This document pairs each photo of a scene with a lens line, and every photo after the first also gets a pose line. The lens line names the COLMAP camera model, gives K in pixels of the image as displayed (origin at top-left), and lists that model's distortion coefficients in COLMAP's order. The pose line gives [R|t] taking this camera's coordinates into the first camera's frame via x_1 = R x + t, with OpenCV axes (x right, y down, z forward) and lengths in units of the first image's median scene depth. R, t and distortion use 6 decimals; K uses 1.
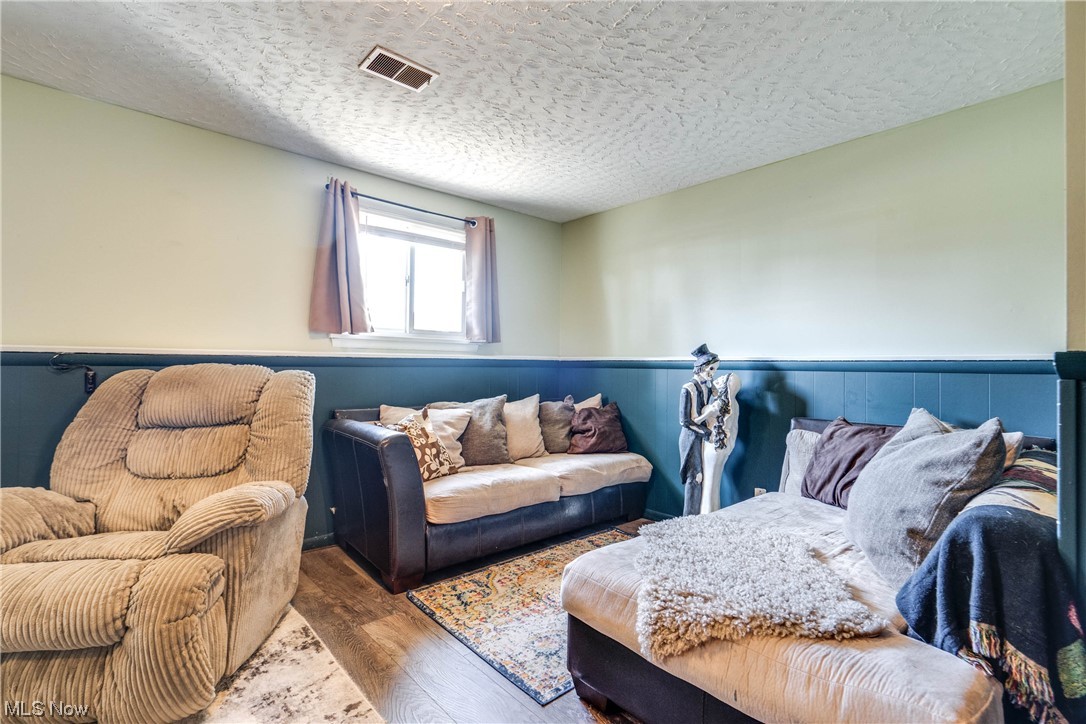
lens RADIAL K [[500.3, 0, 543.0], [0, 500.3, 362.0], [0, 0, 1]] dist [-0.012644, 0.000036]
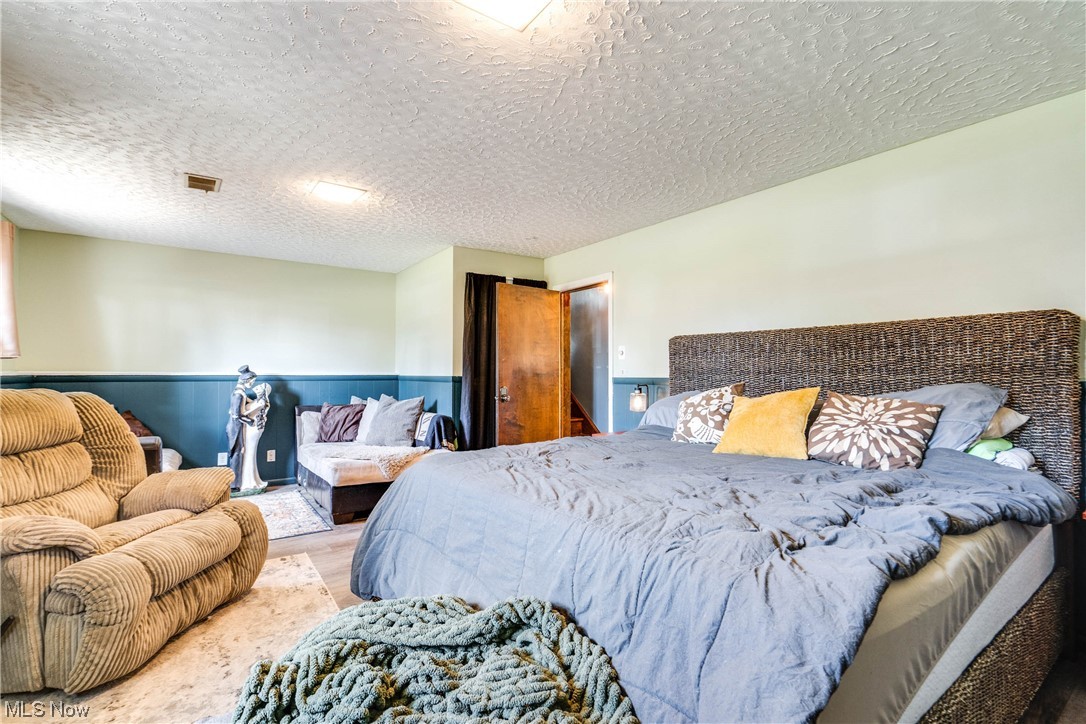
lens RADIAL K [[518.2, 0, 546.7], [0, 518.2, 356.3], [0, 0, 1]] dist [-0.000088, 0.000455]
pose [[0.123154, 0.023707, 0.992104, -1.212915], [-0.005071, 0.999717, -0.023259, -0.032003], [-0.992375, -0.002167, 0.123240, -0.147526]]
